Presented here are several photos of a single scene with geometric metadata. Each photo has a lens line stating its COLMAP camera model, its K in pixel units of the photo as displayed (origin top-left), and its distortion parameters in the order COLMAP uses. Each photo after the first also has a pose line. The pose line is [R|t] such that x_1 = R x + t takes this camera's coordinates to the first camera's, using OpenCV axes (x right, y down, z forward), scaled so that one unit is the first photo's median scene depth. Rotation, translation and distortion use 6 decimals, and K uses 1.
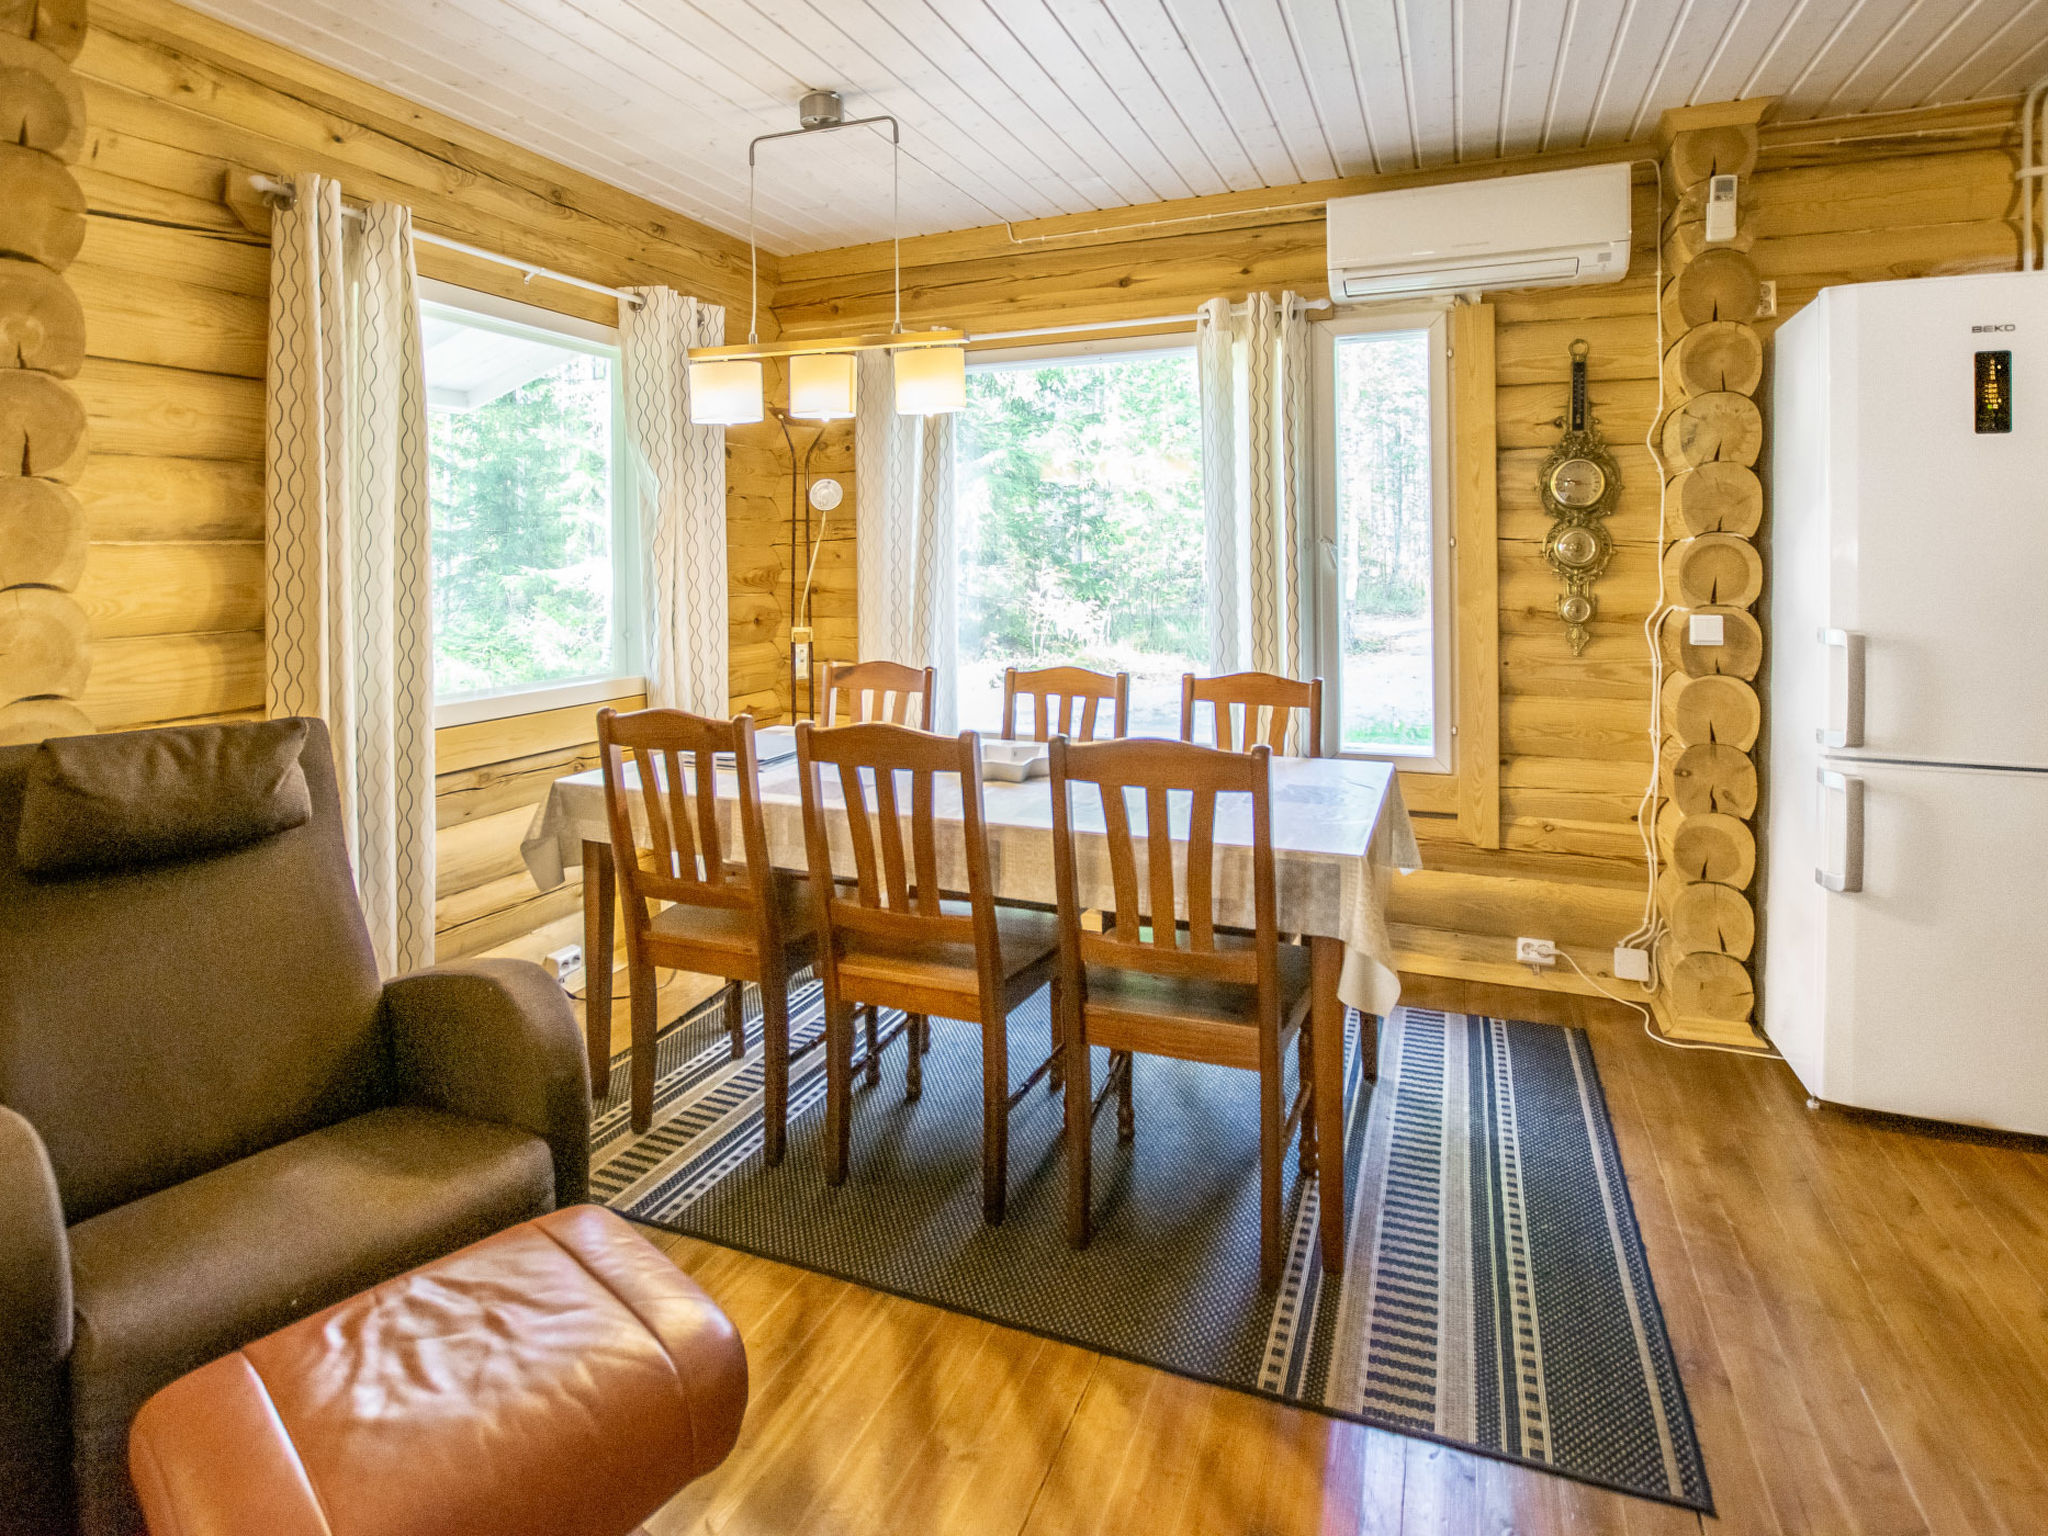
lens RADIAL K [[1052.7, 0, 1020.4], [0, 1052.7, 545.3], [0, 0, 1]] dist [-0.024434, -0.000360]
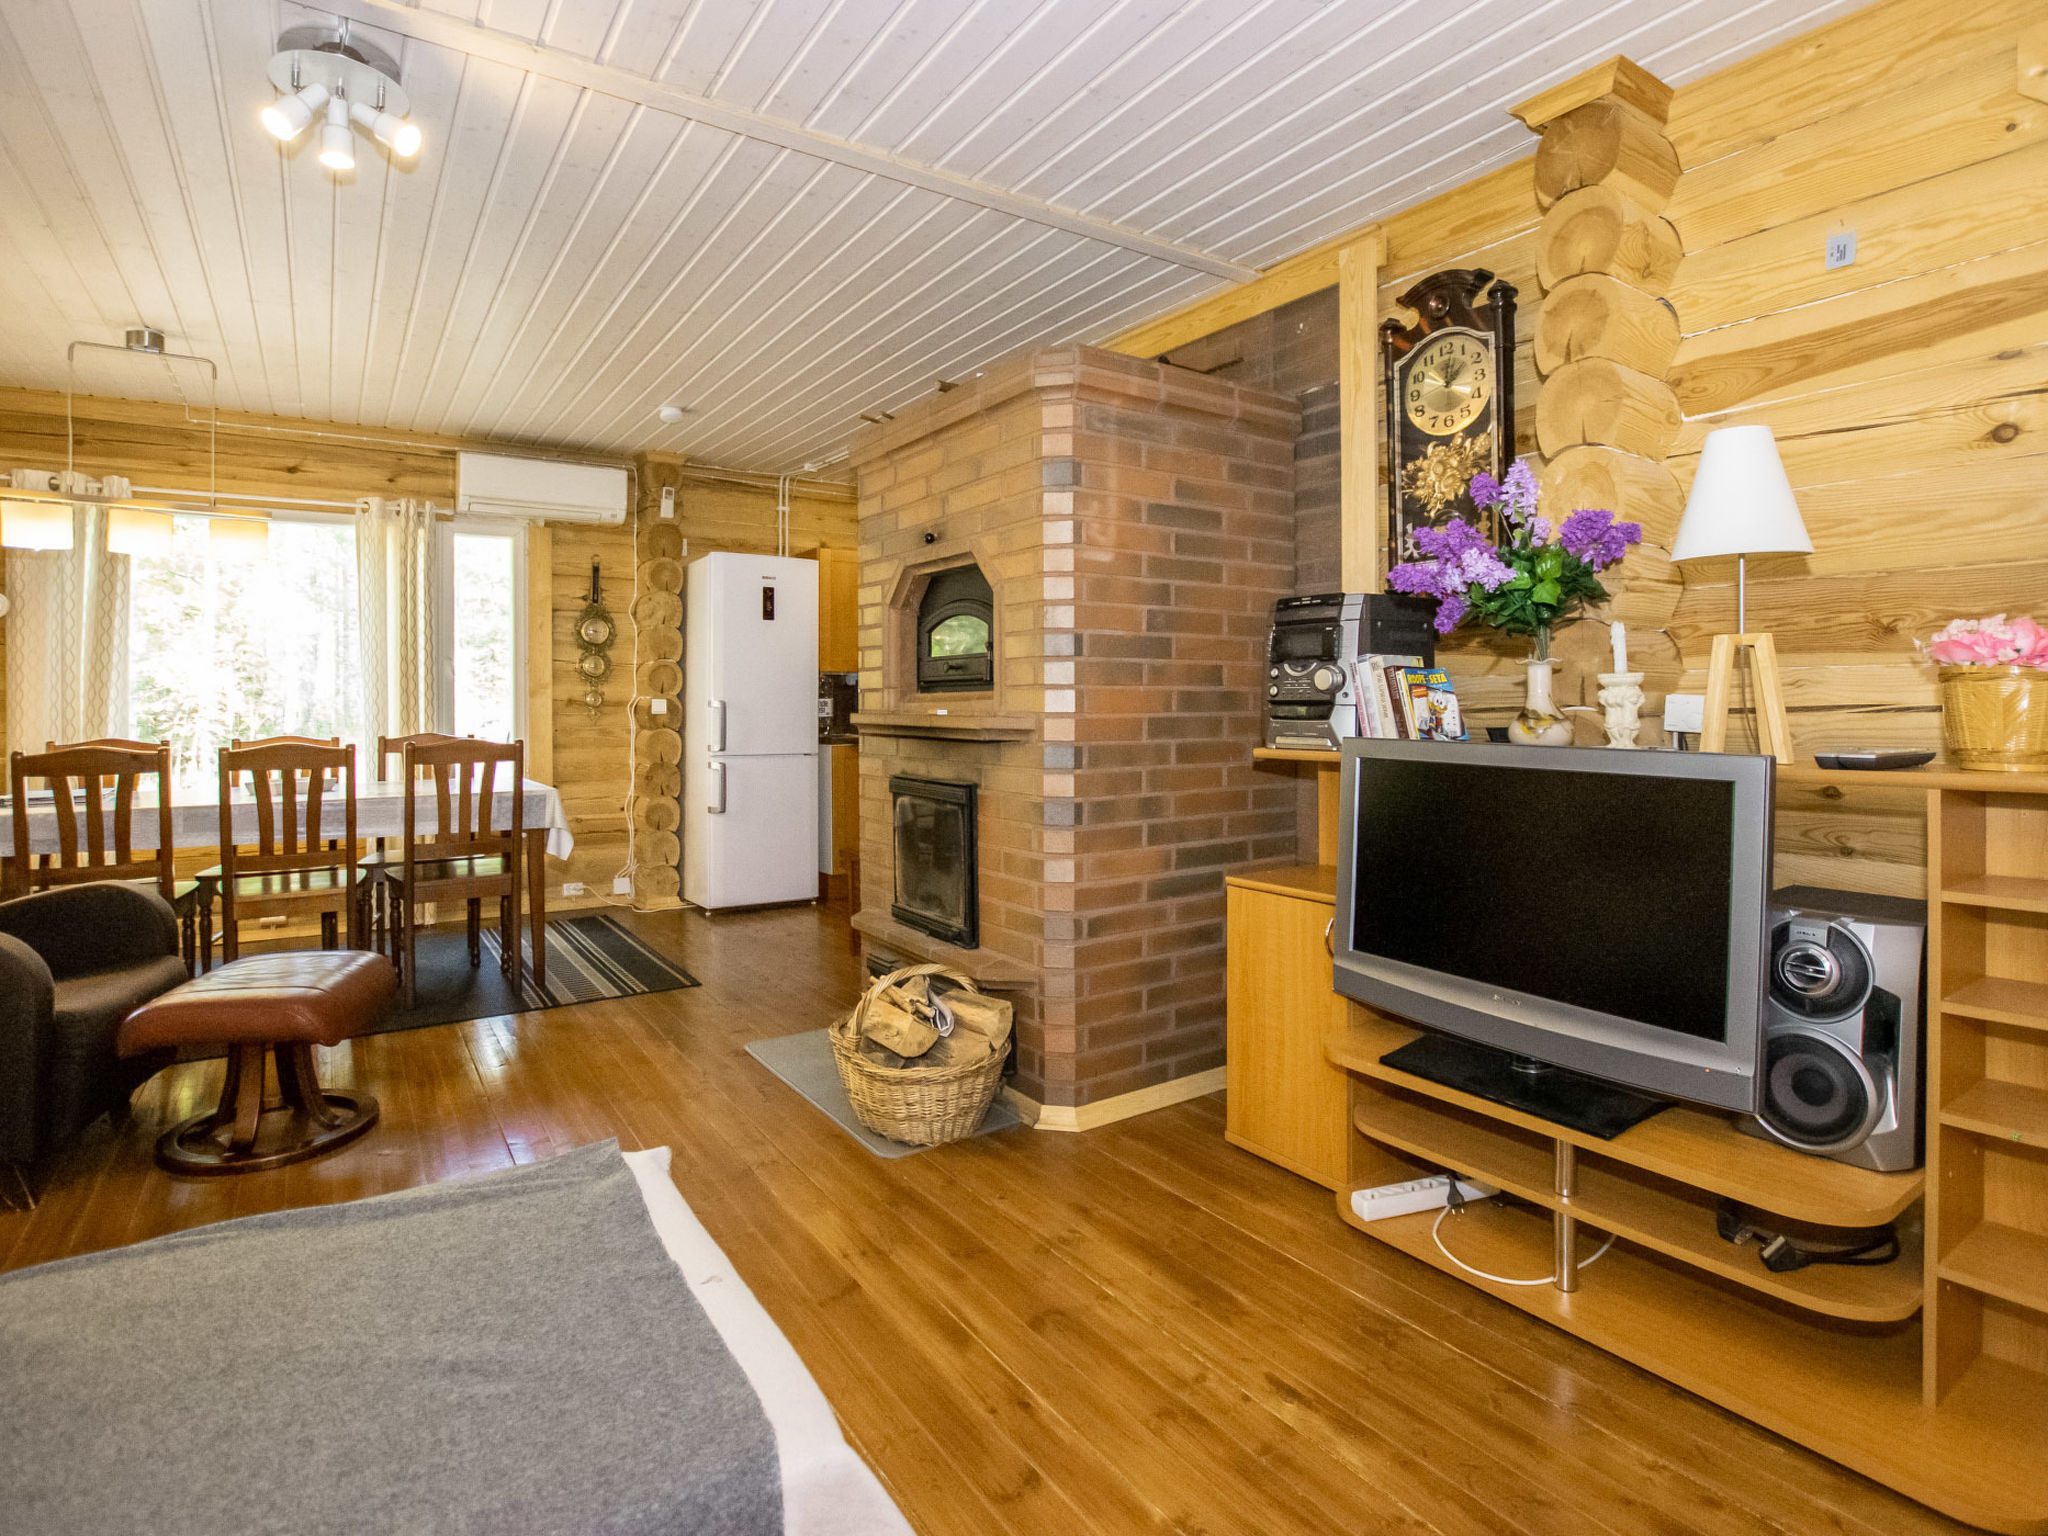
lens RADIAL K [[1059.1, 0, 1018.6], [0, 1059.1, 702.3], [0, 0, 1]] dist [-0.001699, -0.000198]
pose [[0.543160, 0.001581, 0.839628, -0.645035], [-0.000574, 0.999999, -0.001511, 0.069406], [-0.839629, 0.000339, 0.543160, -0.662238]]
